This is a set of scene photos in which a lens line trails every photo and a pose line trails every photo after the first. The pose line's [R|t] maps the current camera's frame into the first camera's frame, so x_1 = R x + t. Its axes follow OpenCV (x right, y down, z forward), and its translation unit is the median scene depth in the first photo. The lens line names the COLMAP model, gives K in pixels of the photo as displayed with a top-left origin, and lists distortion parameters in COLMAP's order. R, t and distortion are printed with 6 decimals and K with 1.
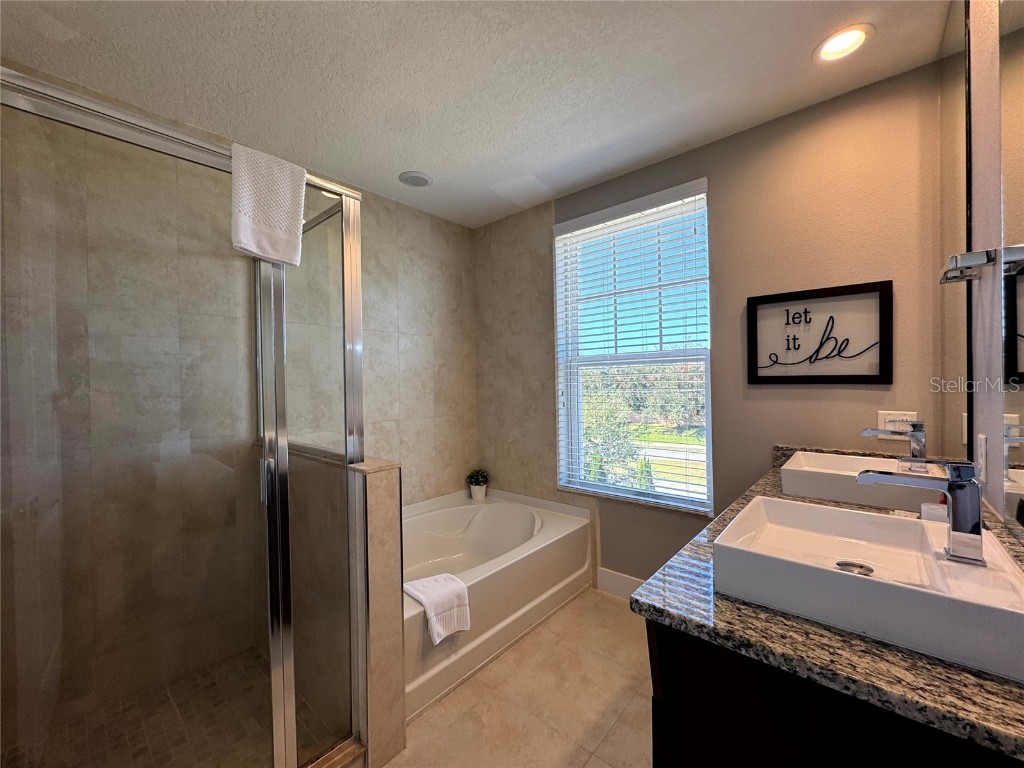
lens RADIAL K [[408.4, 0, 512.0], [0, 408.4, 384.0], [0, 0, 1]] dist [-0.002313, -0.000393]
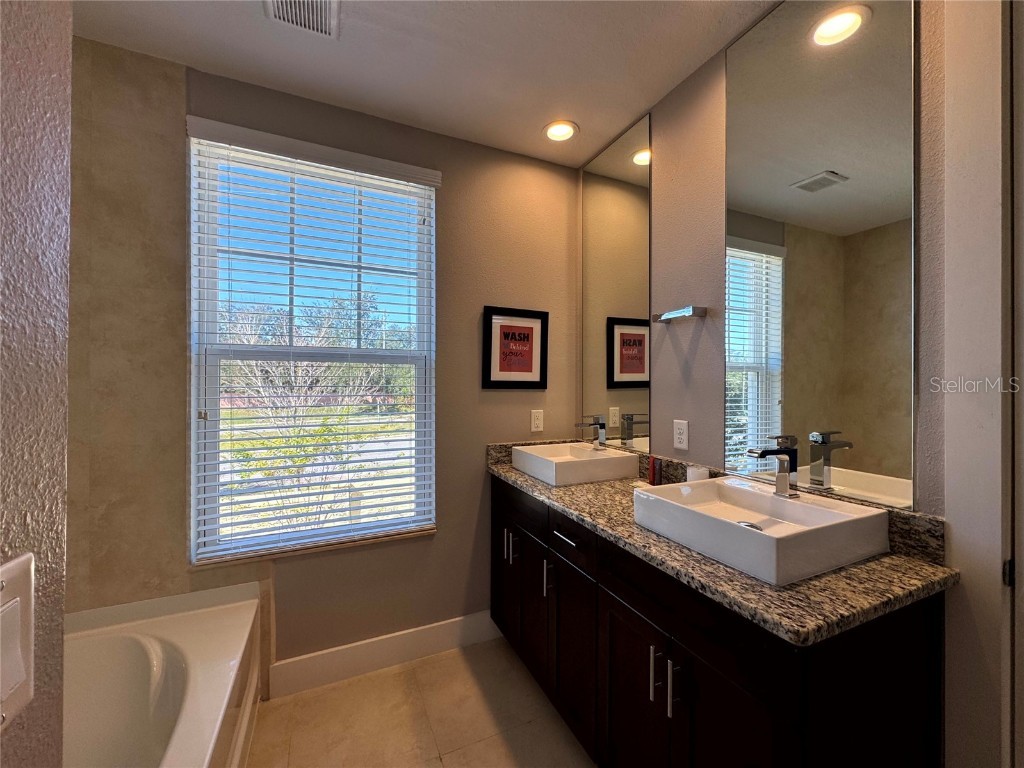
lens RADIAL K [[408.4, 0, 512.0], [0, 408.4, 384.0], [0, 0, 1]] dist [-0.002313, -0.000393]
pose [[0.425474, 0.009720, 0.904918, -0.330560], [0.000874, 0.999937, -0.011152, -0.000304], [-0.904970, 0.005536, 0.425439, 0.505546]]
